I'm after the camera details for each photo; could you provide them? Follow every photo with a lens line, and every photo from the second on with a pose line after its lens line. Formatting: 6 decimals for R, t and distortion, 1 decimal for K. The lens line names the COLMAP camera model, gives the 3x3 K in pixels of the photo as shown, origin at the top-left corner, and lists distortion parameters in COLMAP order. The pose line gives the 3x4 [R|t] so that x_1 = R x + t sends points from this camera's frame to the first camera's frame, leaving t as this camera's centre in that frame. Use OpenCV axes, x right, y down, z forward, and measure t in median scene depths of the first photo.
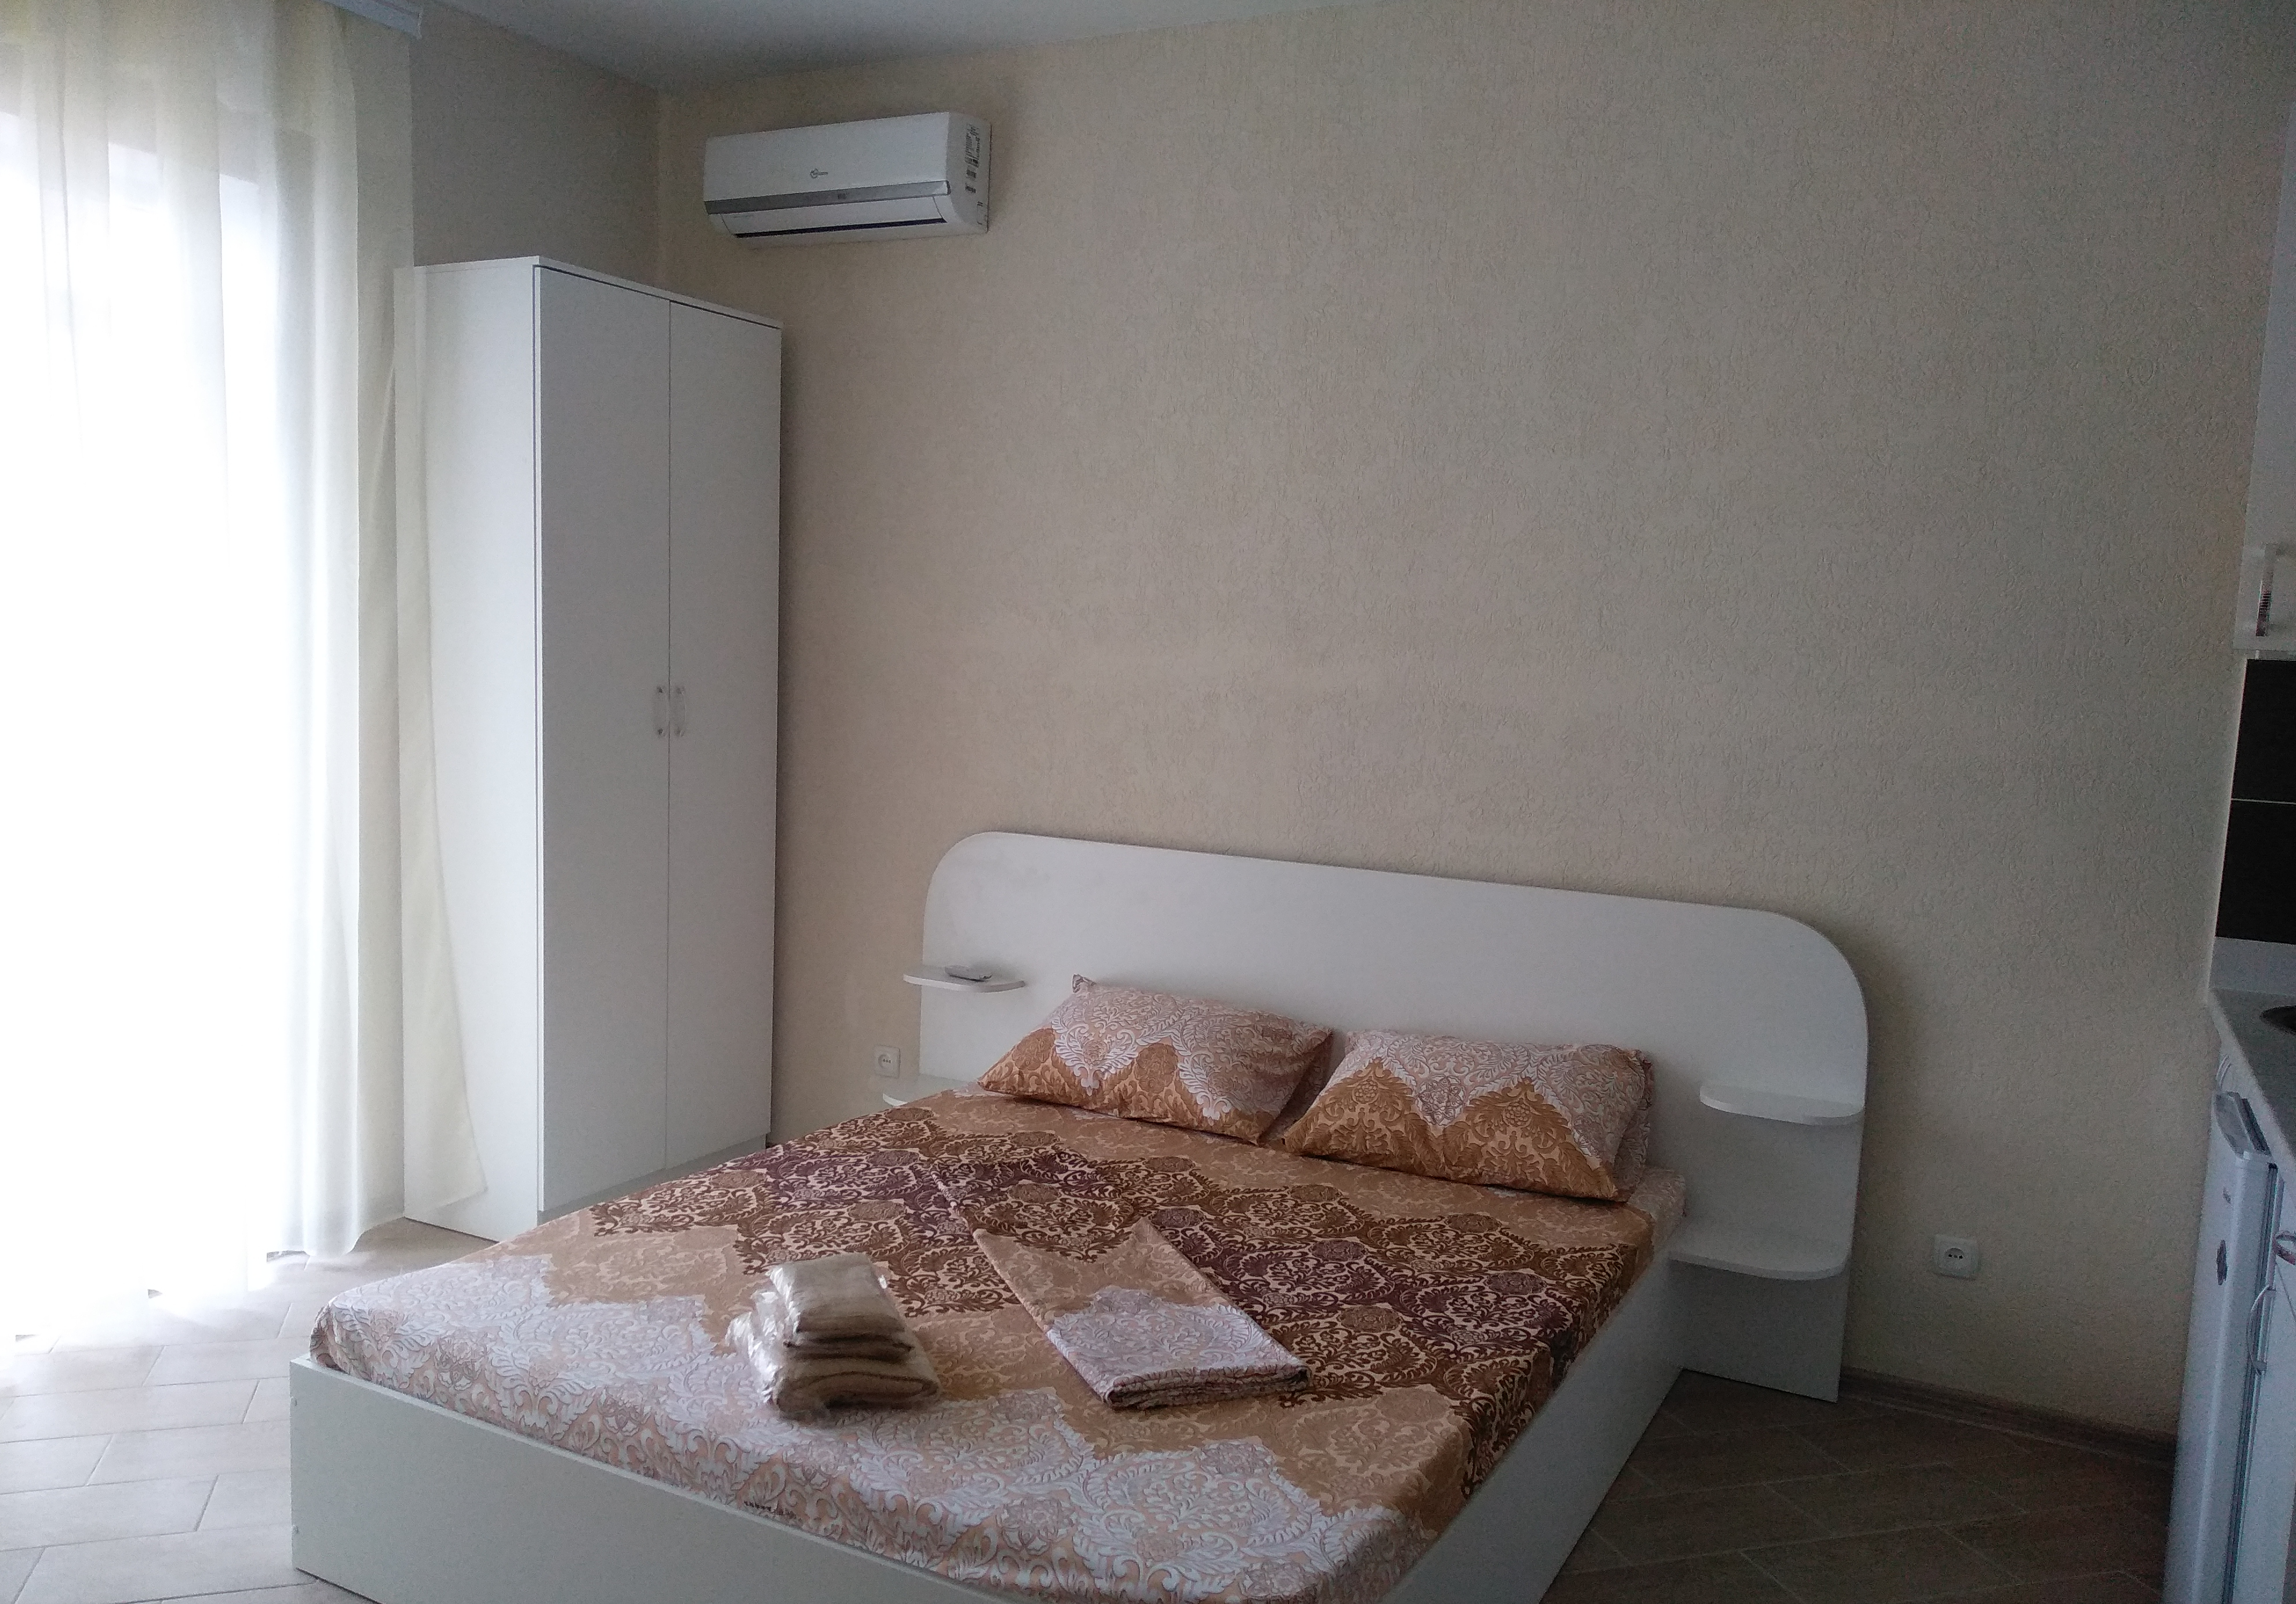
lens RADIAL K [[1790.4, 0, 1148.0], [0, 1790.4, 802.0], [0, 0, 1]] dist [0.023625, -0.016858]
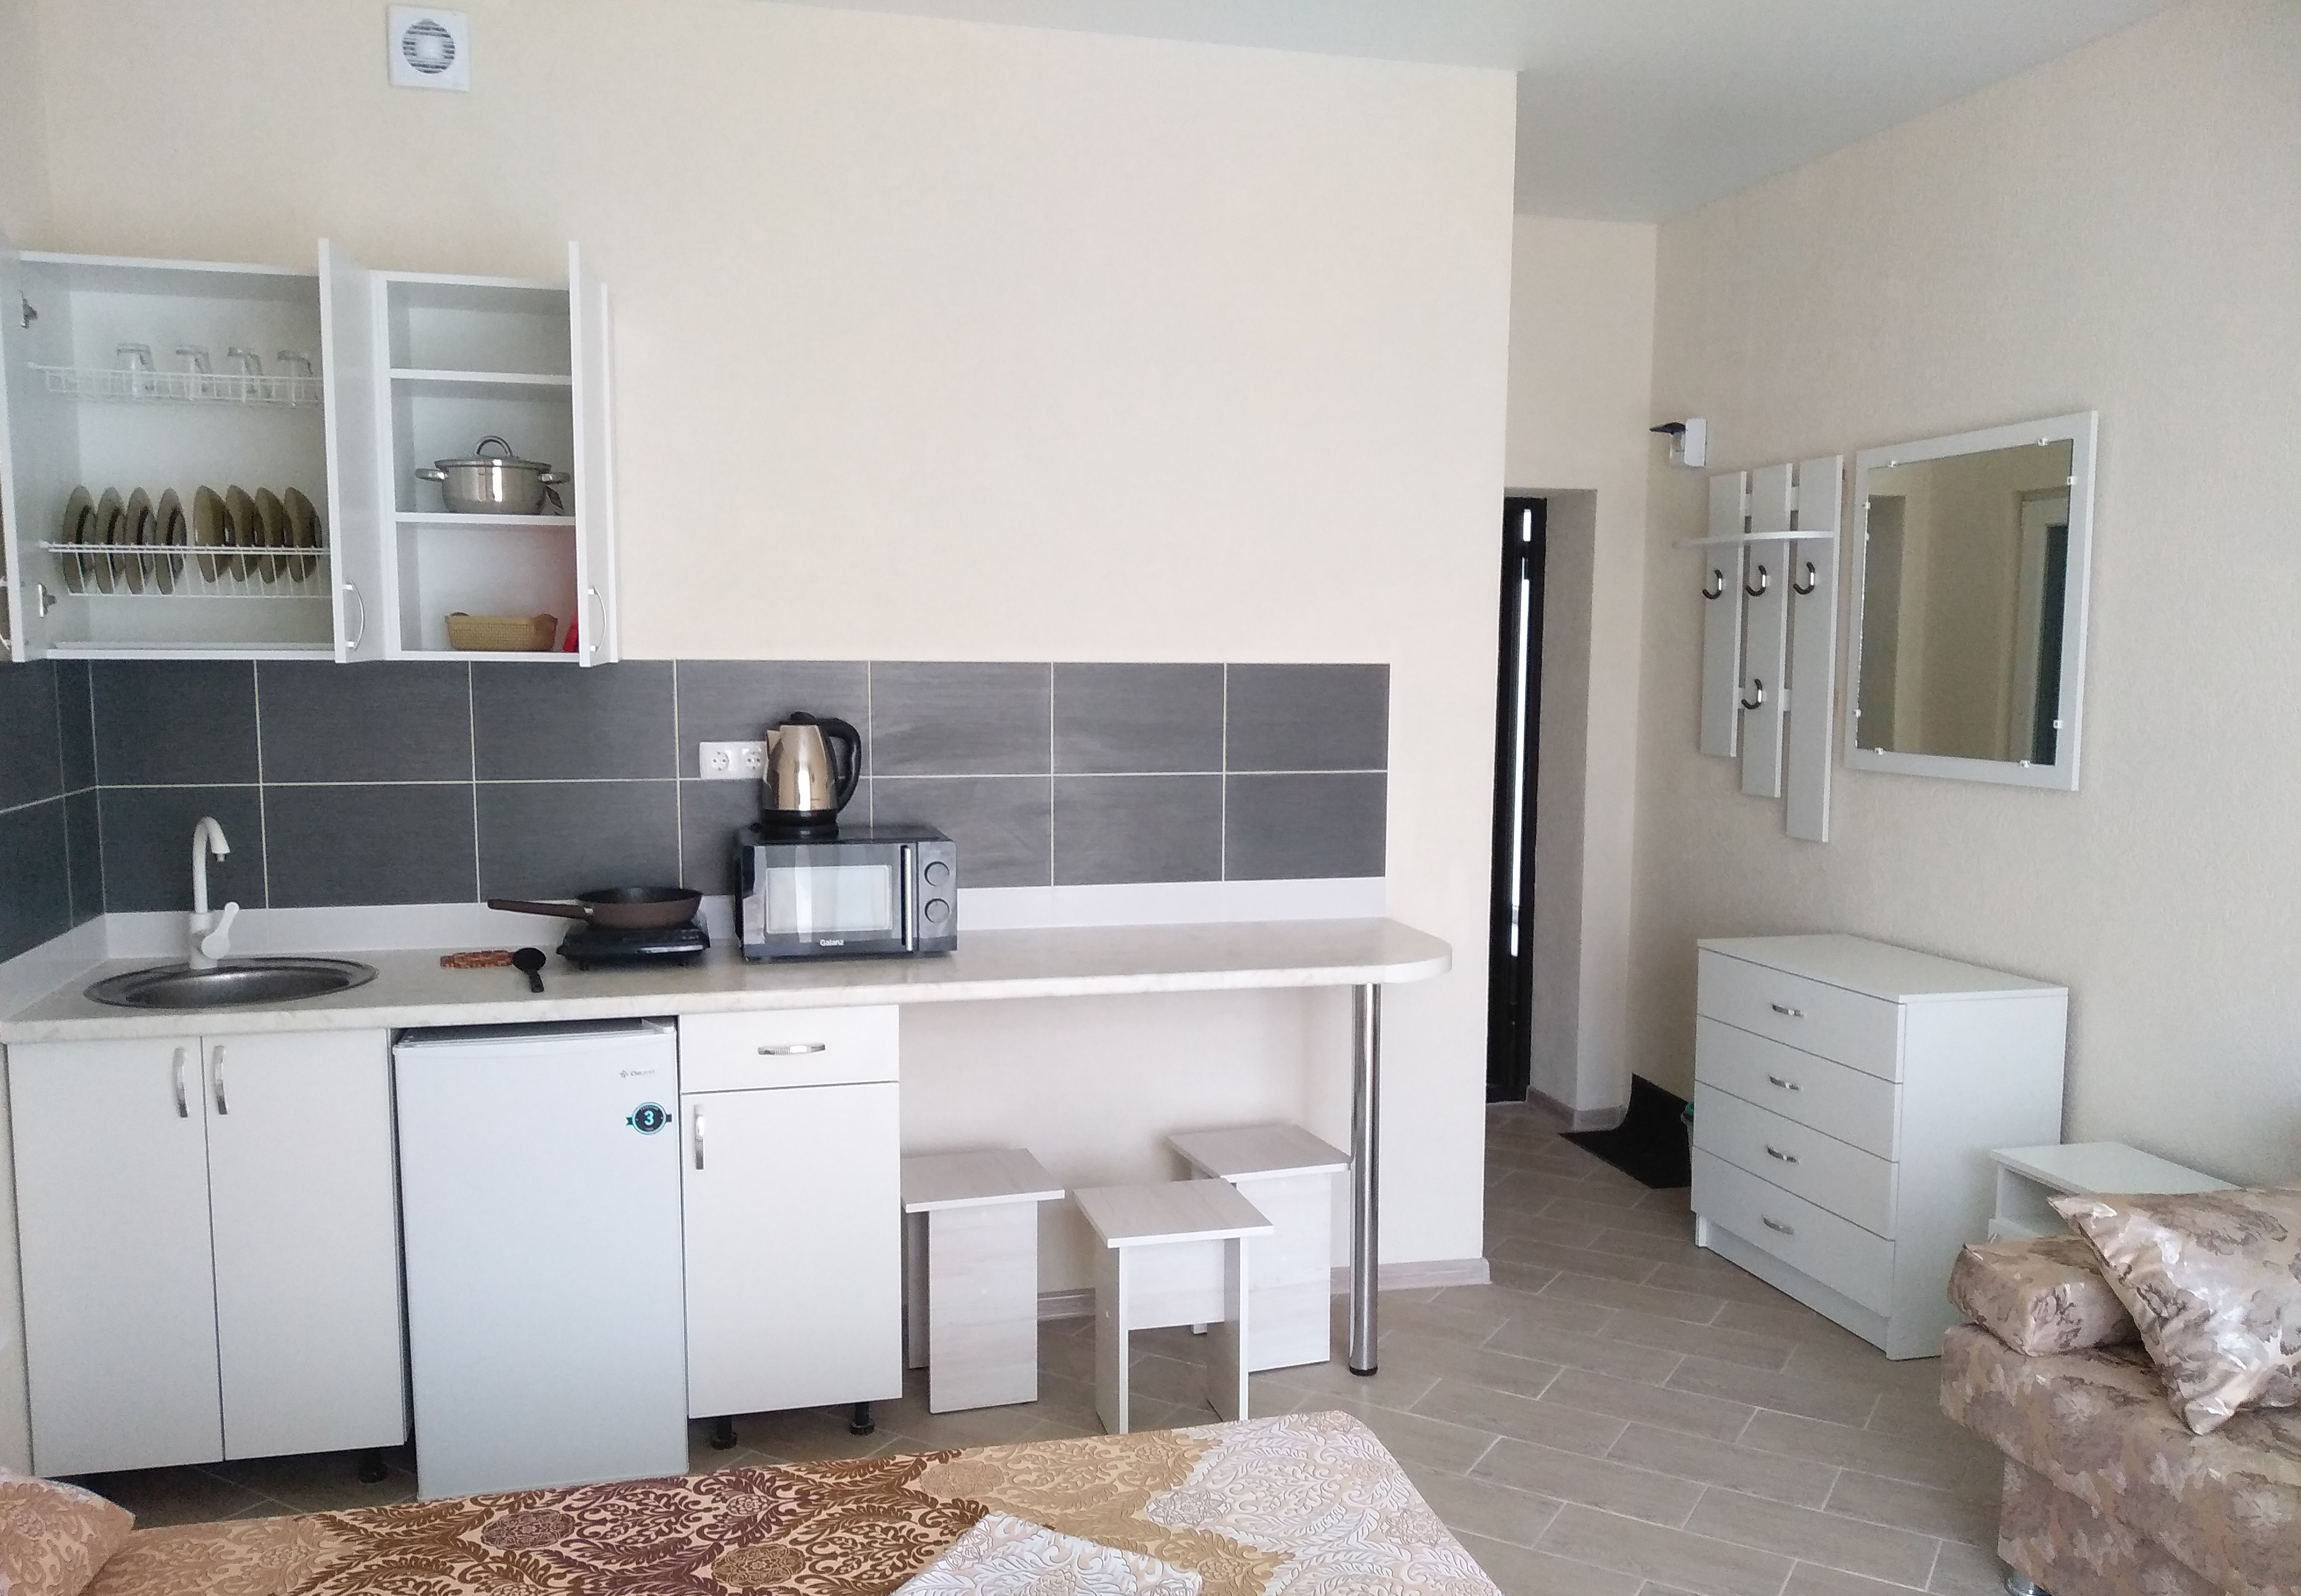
lens RADIAL K [[1810.9, 0, 1135.4], [0, 1810.9, 807.2], [0, 0, 1]] dist [0.018239, -0.004428]
pose [[-0.662054, -0.114930, 0.740591, -0.464091], [0.030095, 0.983298, 0.179498, -0.153062], [-0.748852, 0.141126, -0.647537, 1.159861]]
